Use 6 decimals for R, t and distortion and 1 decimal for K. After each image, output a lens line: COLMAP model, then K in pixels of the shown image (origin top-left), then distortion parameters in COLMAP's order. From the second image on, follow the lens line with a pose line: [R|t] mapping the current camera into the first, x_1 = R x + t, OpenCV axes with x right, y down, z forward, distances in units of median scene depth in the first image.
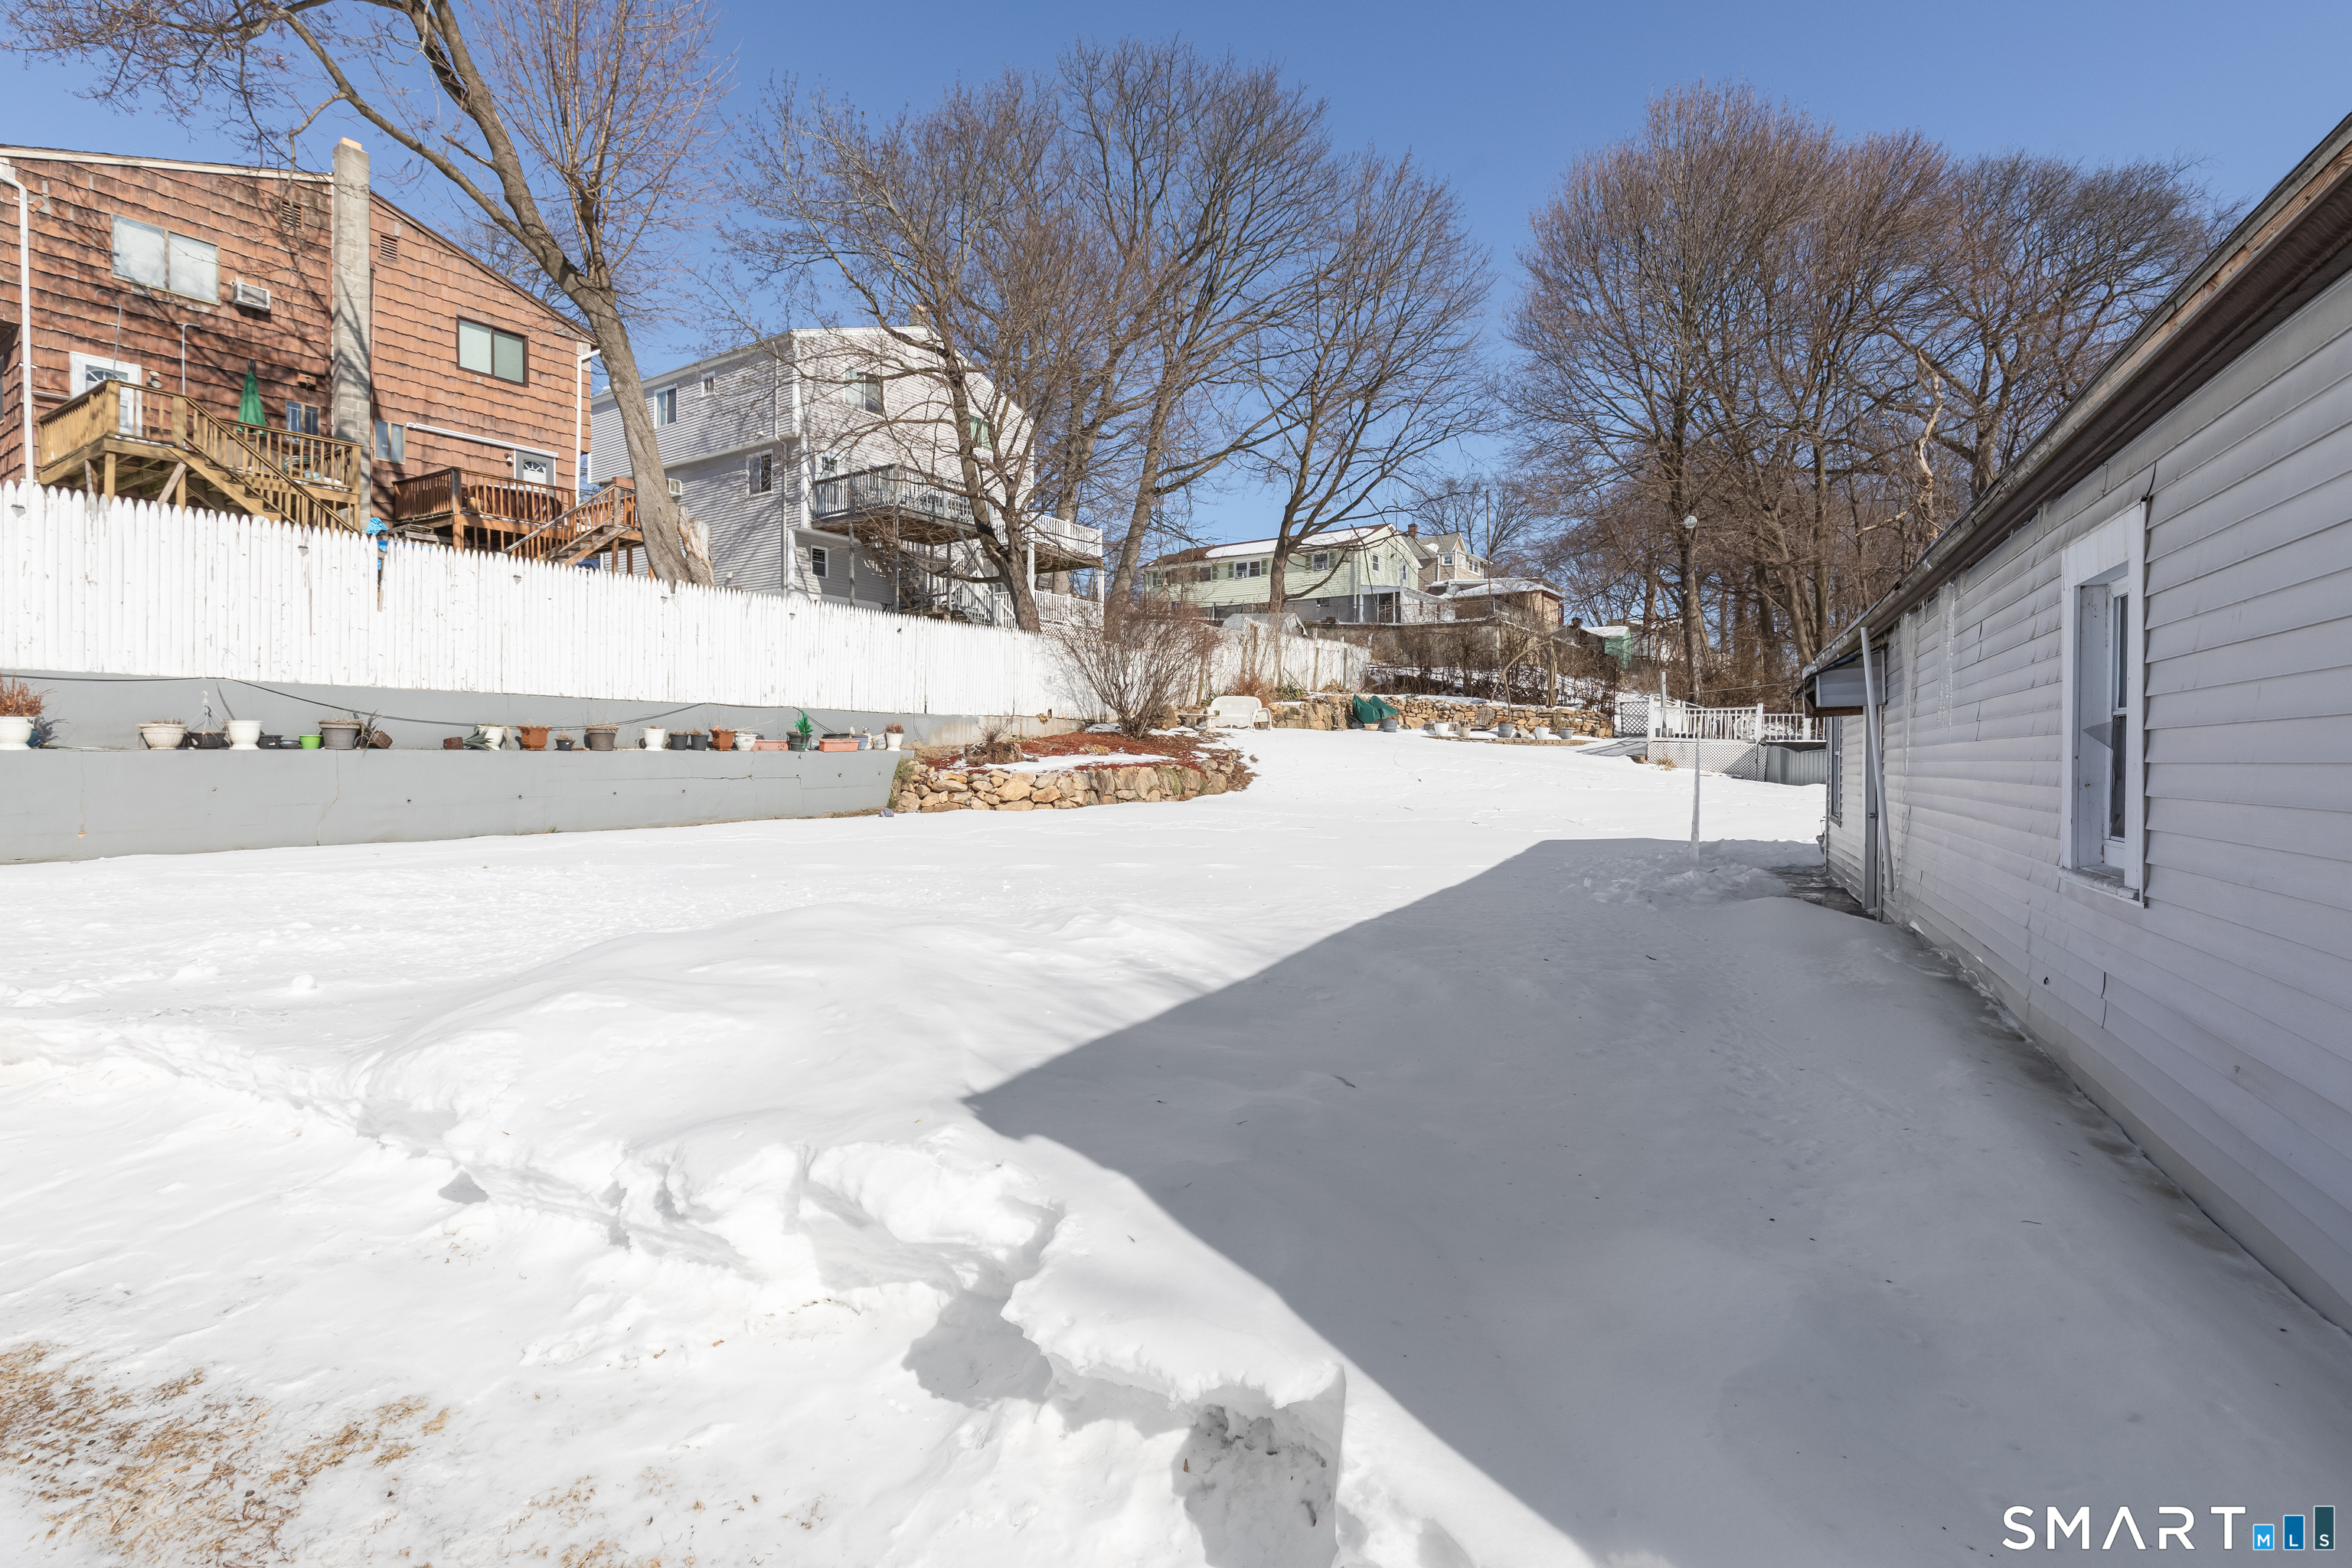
lens RADIAL K [[1121.8, 0, 1176.0], [0, 1121.8, 784.0], [0, 0, 1]] dist [-0.000232, -0.000011]
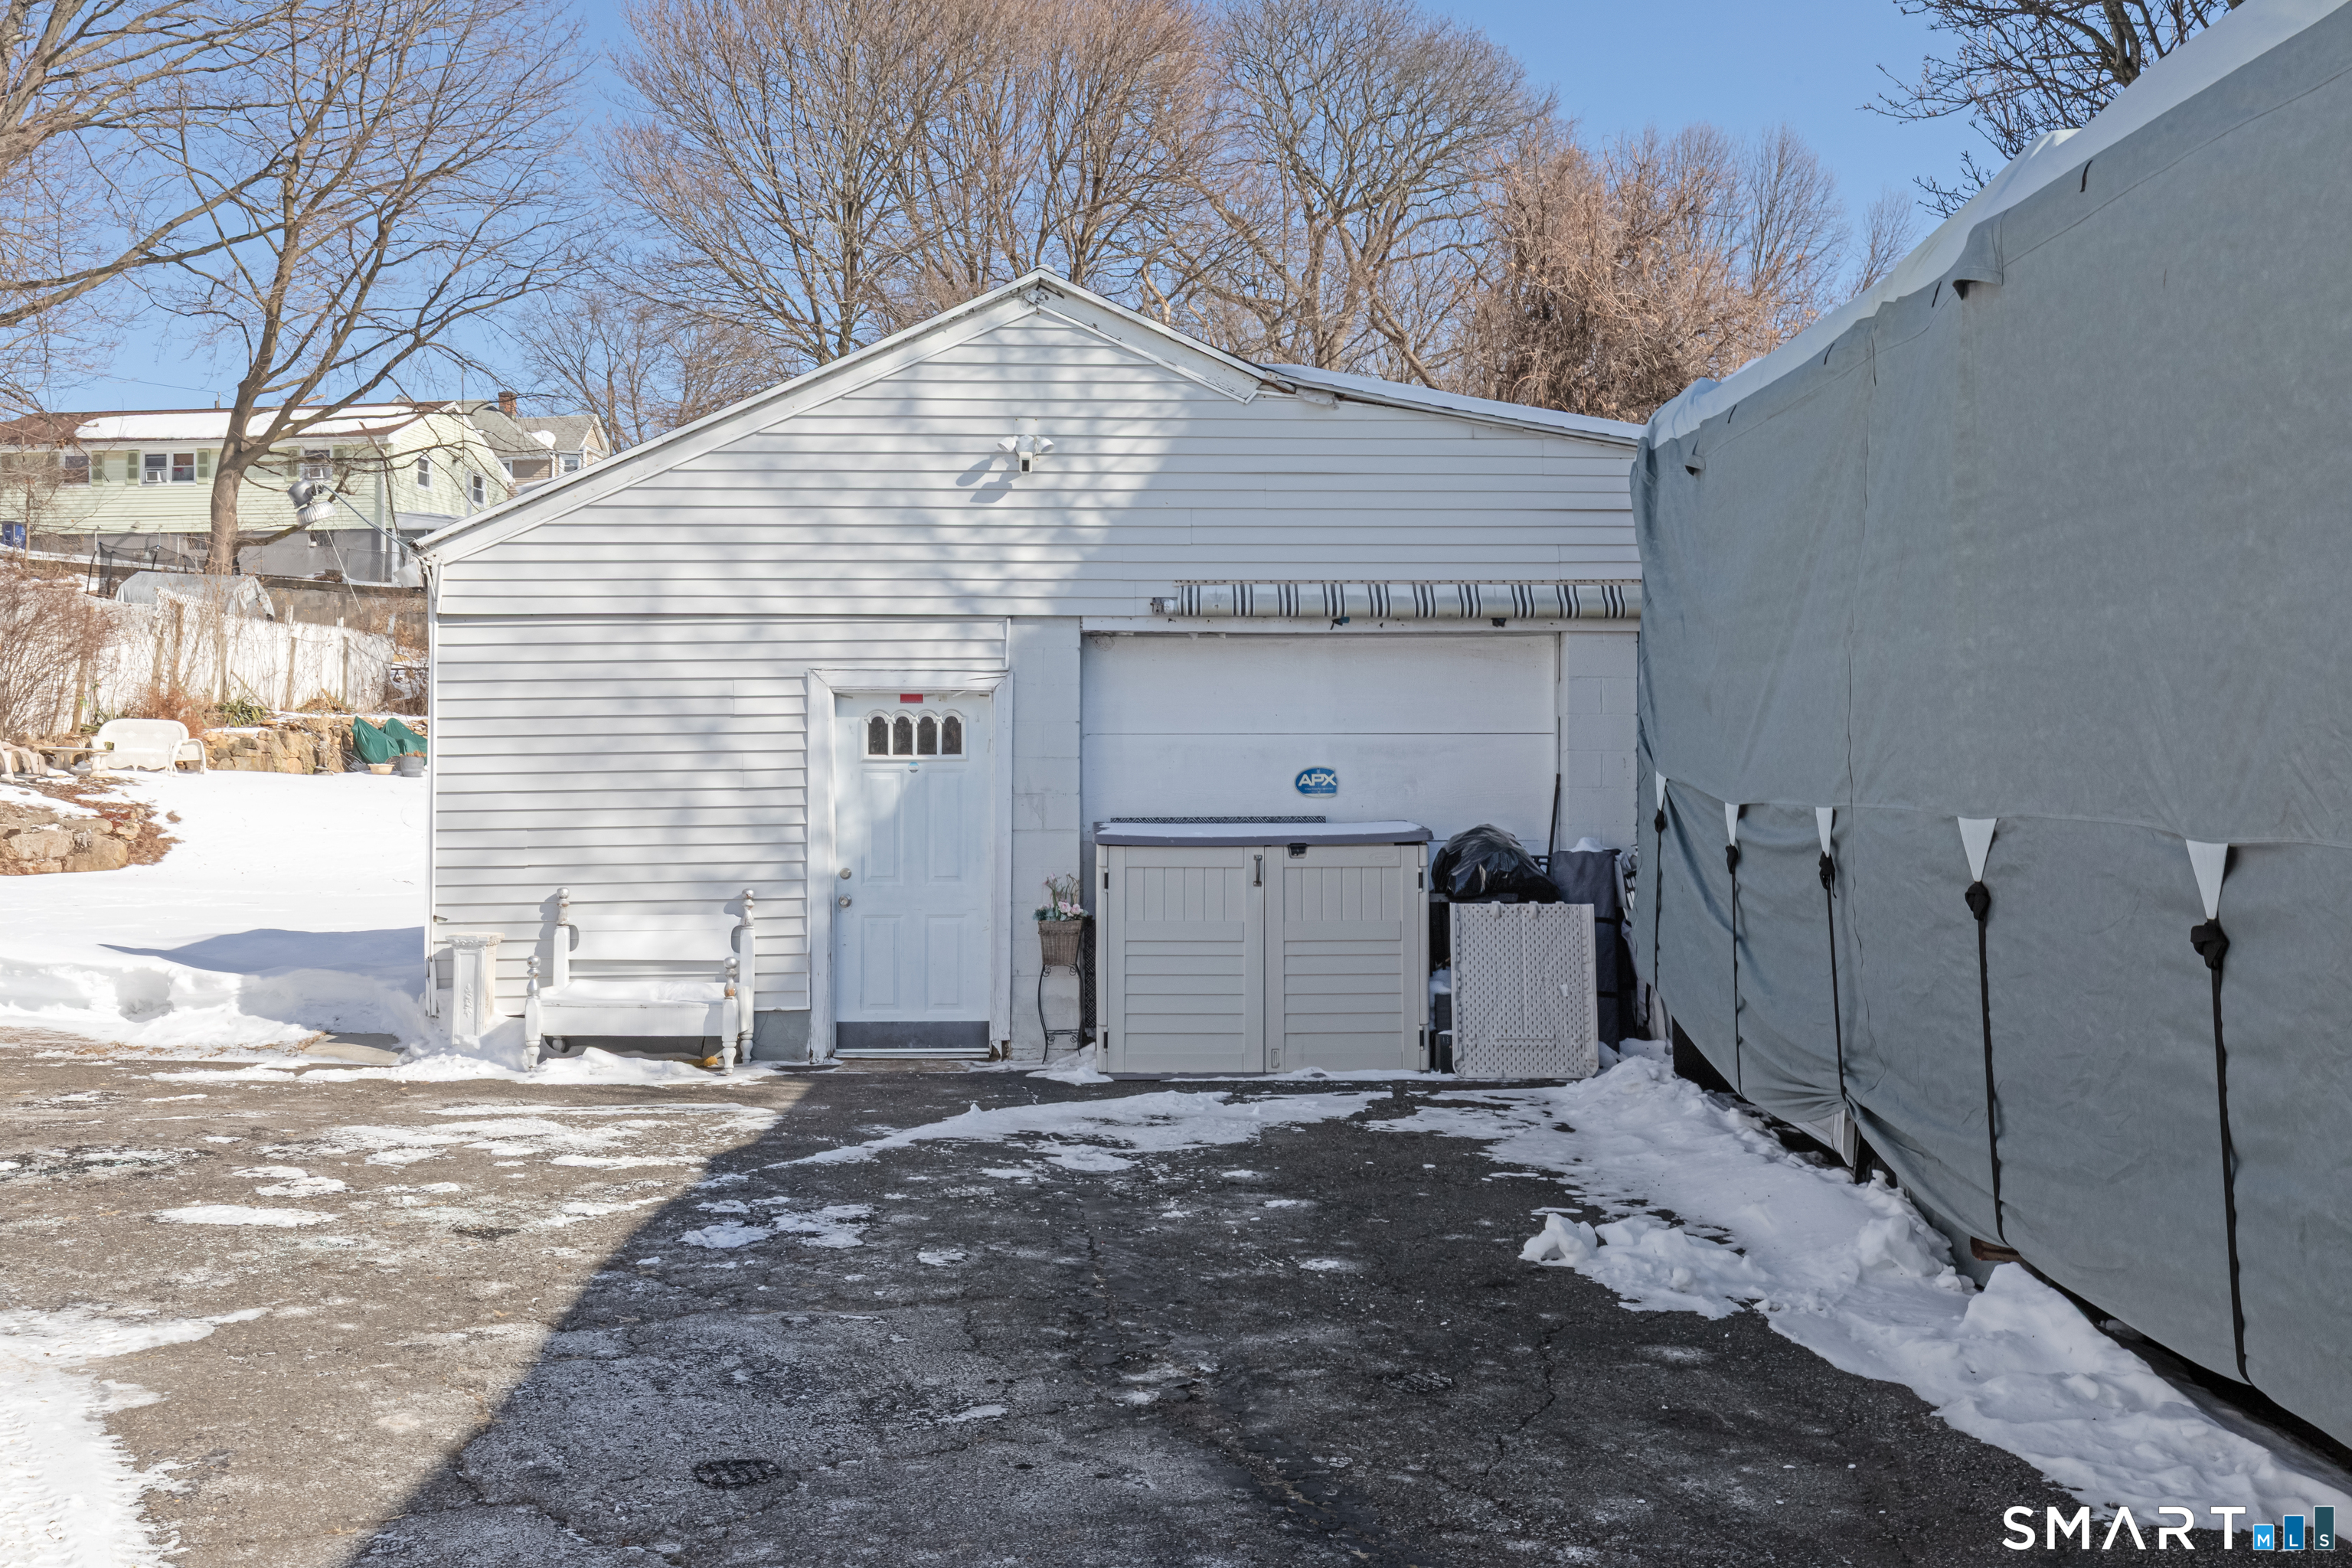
lens RADIAL K [[2255.3, 0, 1176.0], [0, 2255.3, 784.0], [0, 0, 1]] dist [0.039217, 0.007448]
pose [[0.887952, -0.001087, 0.459935, -0.015957], [0.020724, 0.999076, -0.037647, 0.014874], [-0.459470, 0.042960, 0.887154, -0.331627]]
